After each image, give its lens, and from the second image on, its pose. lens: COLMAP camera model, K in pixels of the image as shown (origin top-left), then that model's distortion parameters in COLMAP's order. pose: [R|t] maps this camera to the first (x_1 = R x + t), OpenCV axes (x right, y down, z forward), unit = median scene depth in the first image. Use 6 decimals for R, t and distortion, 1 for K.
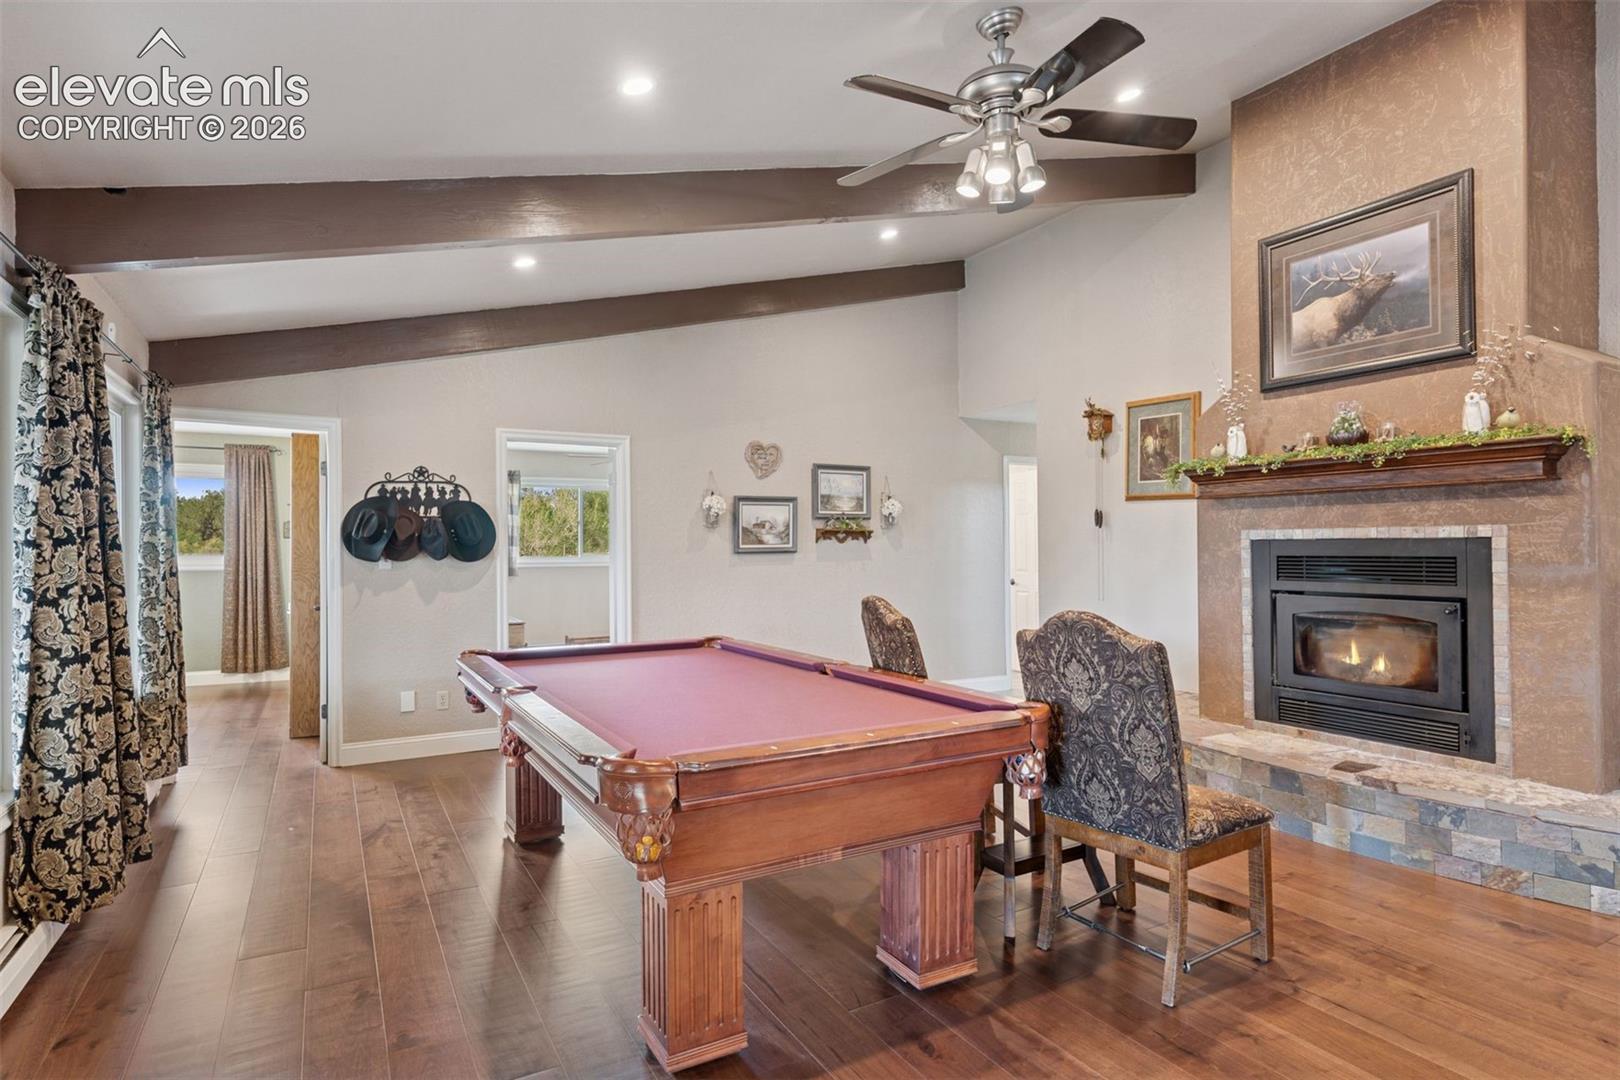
lens RADIAL K [[865.4, 0, 816.0], [0, 865.4, 539.7], [0, 0, 1]] dist [0.005061, 0.000472]
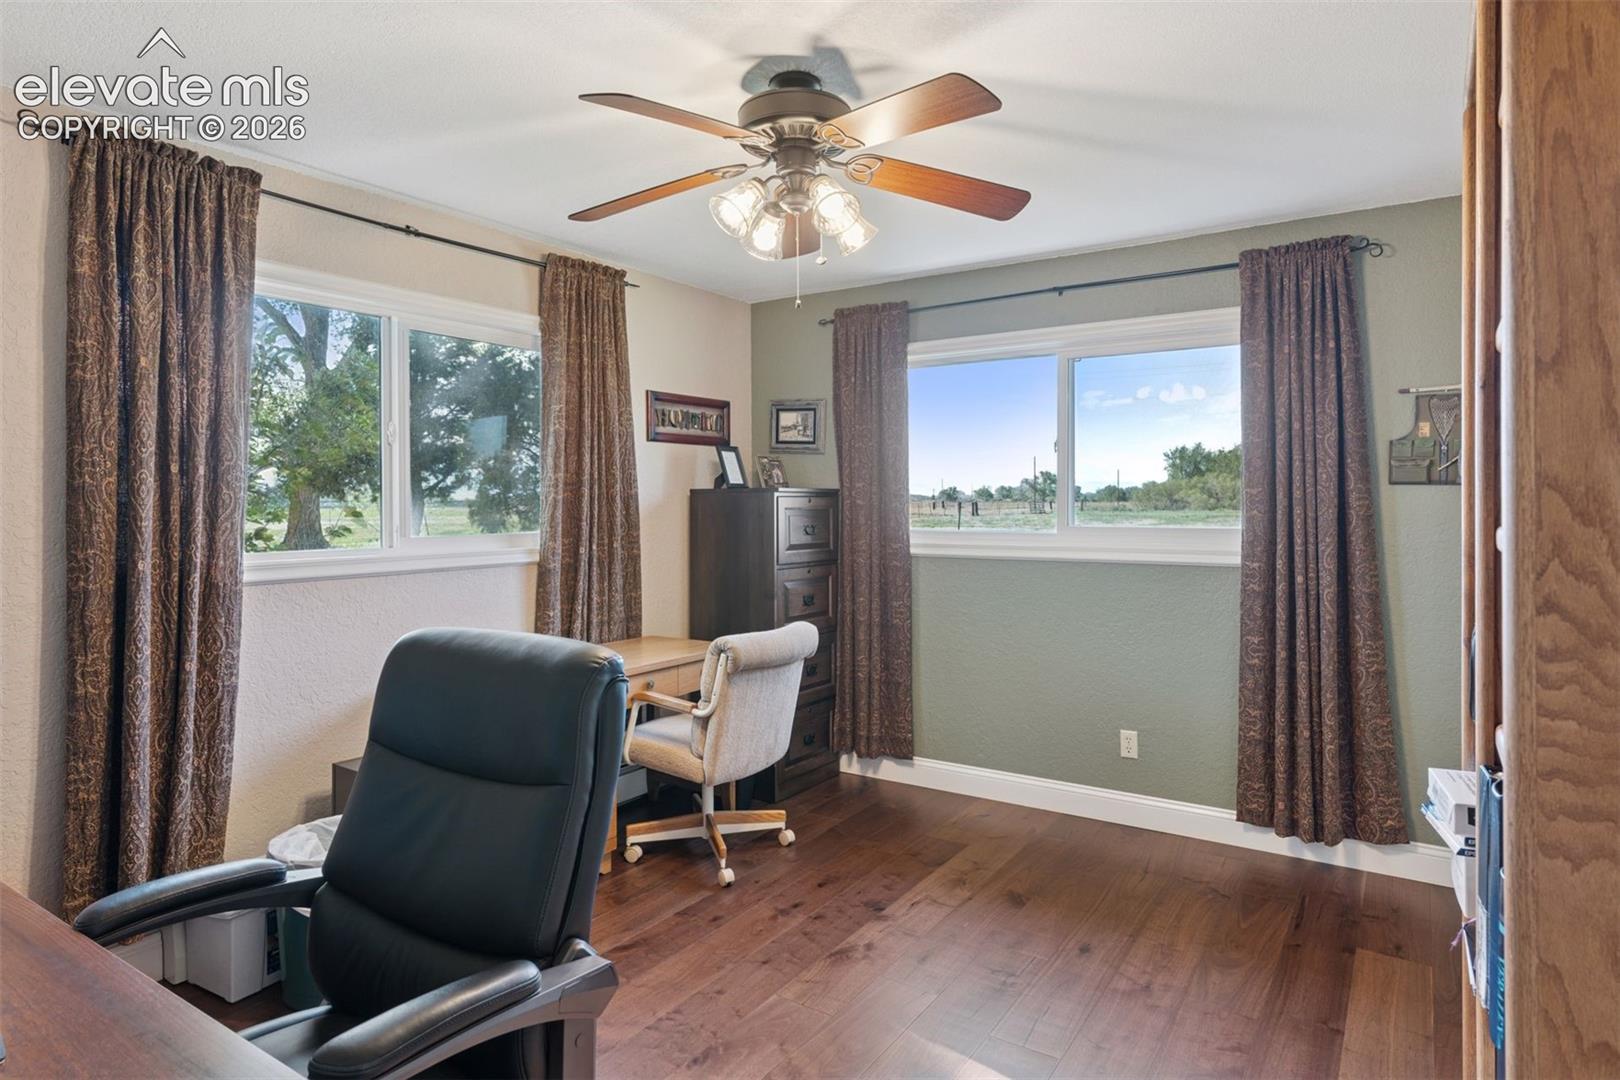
lens RADIAL K [[916.0, 0, 811.3], [0, 916.0, 528.0], [0, 0, 1]] dist [-0.000503, -0.000065]
pose [[0.465031, -0.003210, -0.885289, -0.397716], [0.007191, 0.999974, 0.000151, 0.015398], [0.885265, -0.006436, 0.465042, 0.624035]]
